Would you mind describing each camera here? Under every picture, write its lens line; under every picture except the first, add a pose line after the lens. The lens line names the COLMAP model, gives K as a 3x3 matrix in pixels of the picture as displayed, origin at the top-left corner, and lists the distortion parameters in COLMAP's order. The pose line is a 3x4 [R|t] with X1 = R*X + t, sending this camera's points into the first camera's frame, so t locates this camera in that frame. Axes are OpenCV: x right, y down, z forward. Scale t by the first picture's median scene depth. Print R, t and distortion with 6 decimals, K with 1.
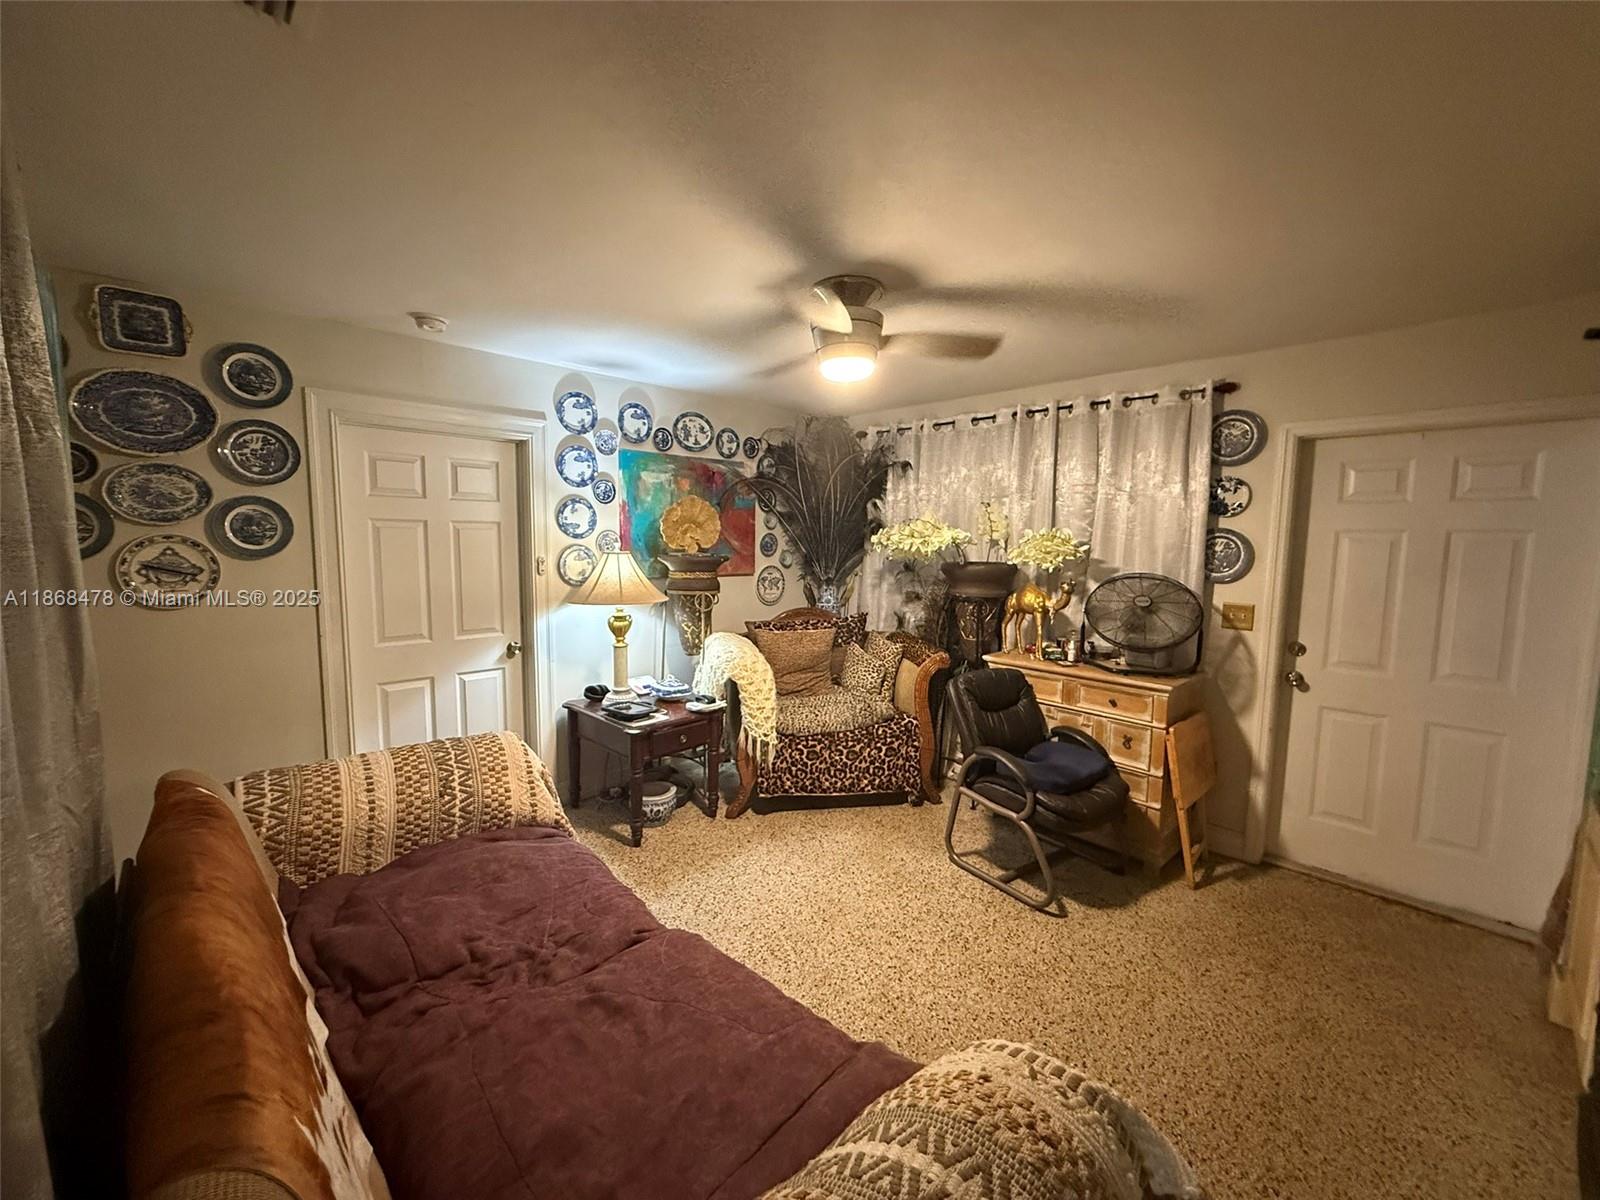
lens RADIAL K [[637.7, 0, 794.0], [0, 637.7, 602.3], [0, 0, 1]] dist [-0.000563, 0.000231]
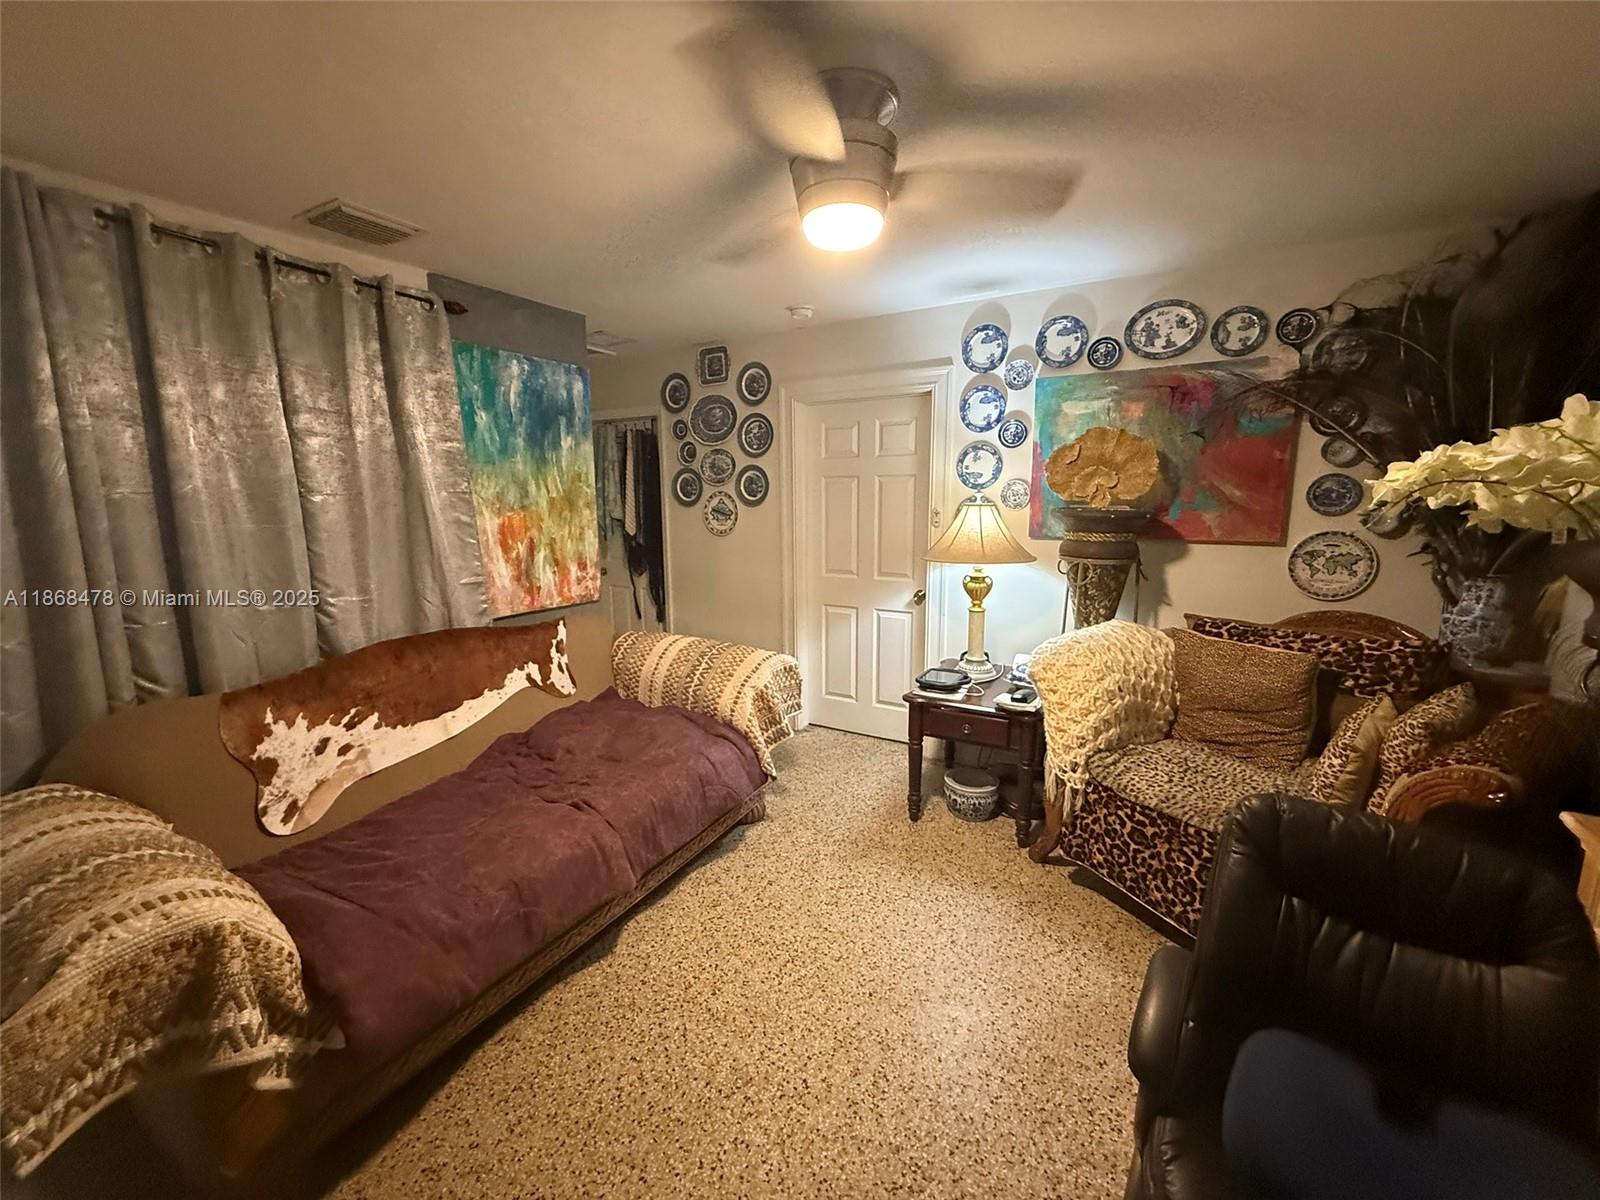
lens RADIAL K [[637.7, 0, 790.2], [0, 637.7, 598.1], [0, 0, 1]] dist [-0.000563, 0.000231]
pose [[0.275273, 0.148739, -0.949790, 0.517206], [-0.082009, 0.987991, 0.130954, -0.045898], [0.957862, 0.041843, 0.284165, 0.517668]]
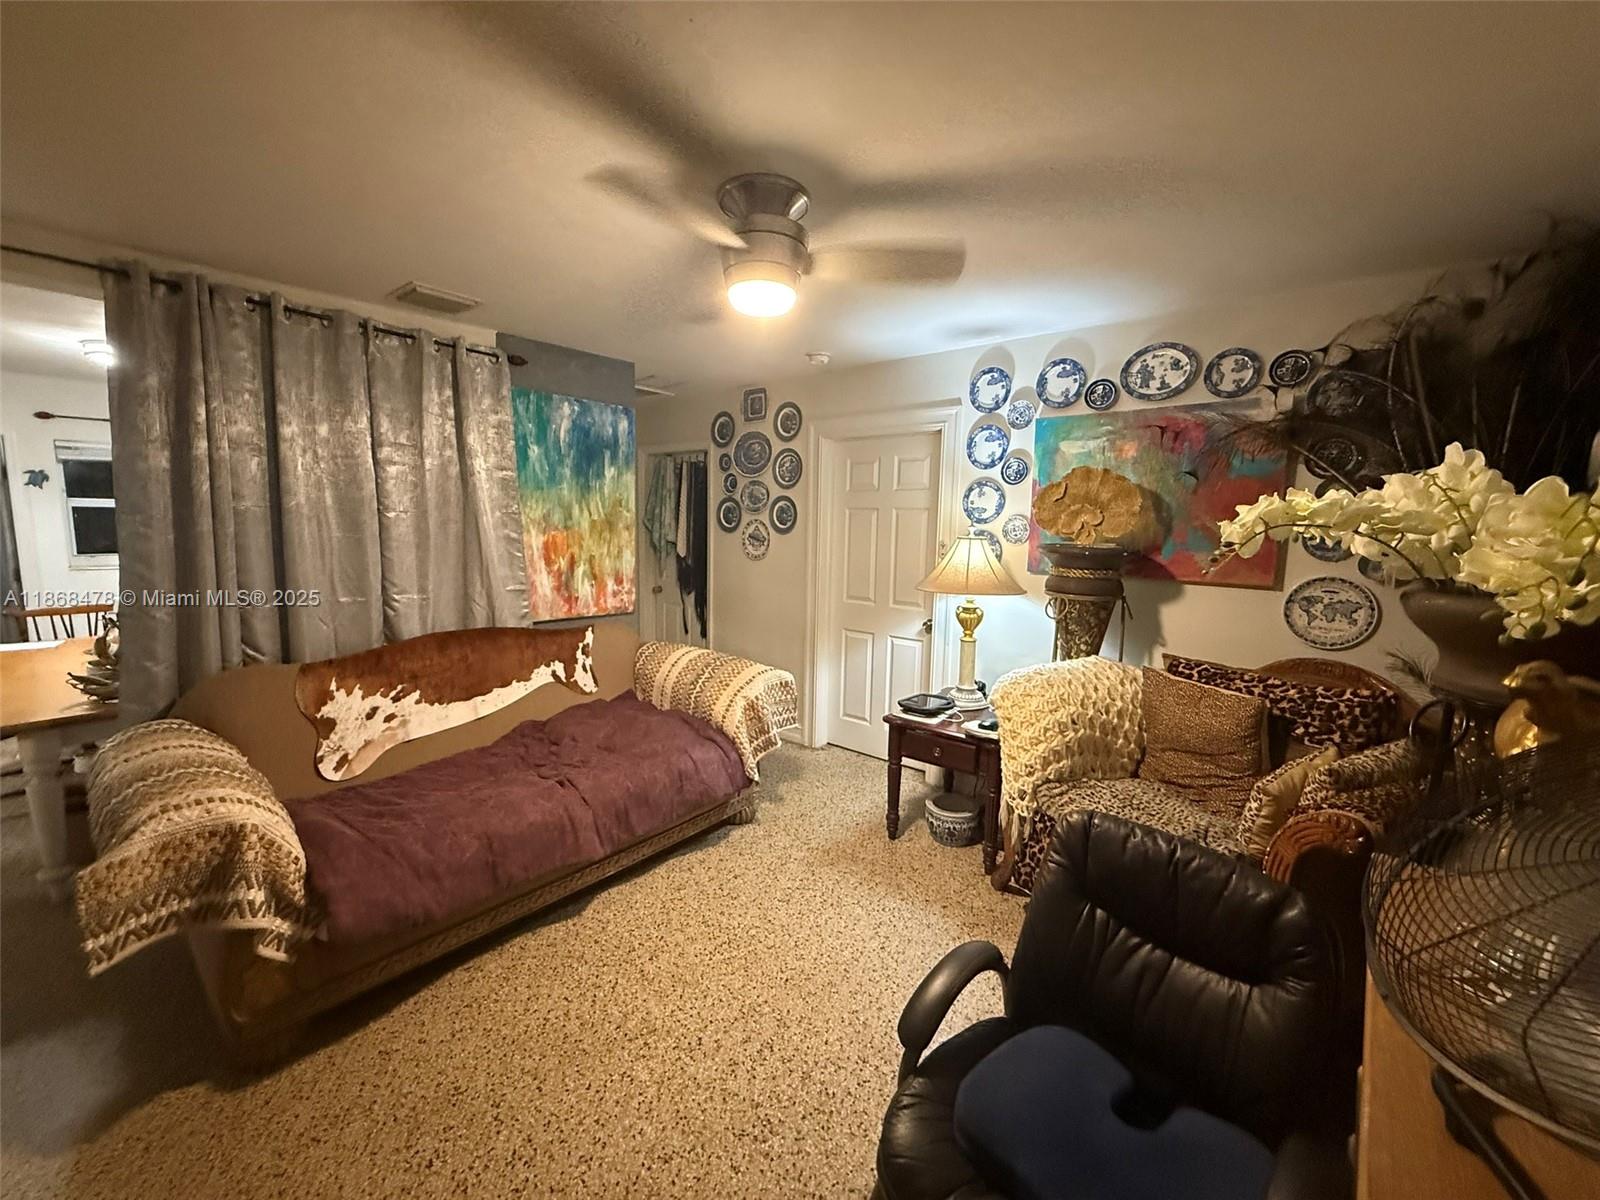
lens RADIAL K [[637.7, 0, 789.9], [0, 637.7, 597.6], [0, 0, 1]] dist [-0.000563, 0.000231]
pose [[0.106305, 0.112664, -0.987930, 0.621129], [-0.115075, 0.988278, 0.100321, -0.057103], [0.987652, 0.103021, 0.118024, 0.658173]]
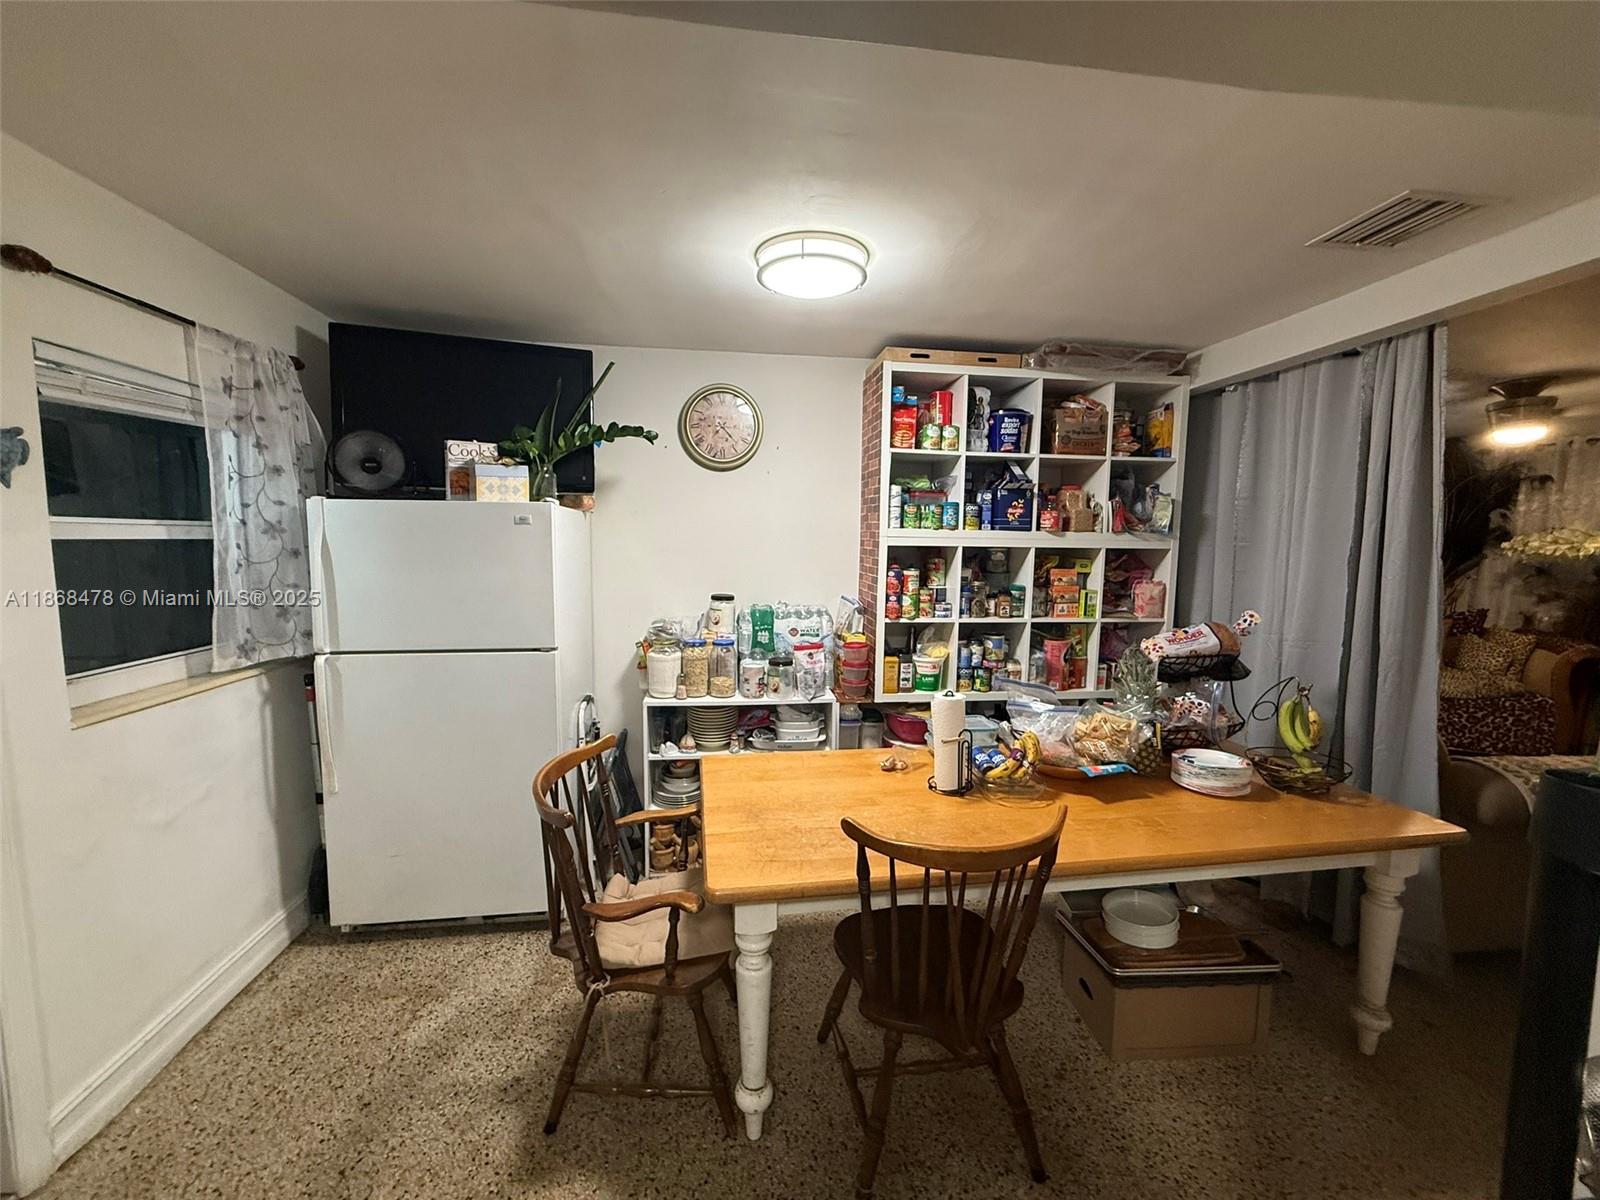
lens RADIAL K [[637.7, 0, 796.1], [0, 637.7, 599.2], [0, 0, 1]] dist [-0.000563, 0.000231]
pose [[0.800855, 0.049182, -0.596835, -0.249874], [-0.059226, 0.998241, 0.002789, 0.086474], [0.595922, 0.033115, 0.802359, -0.832140]]
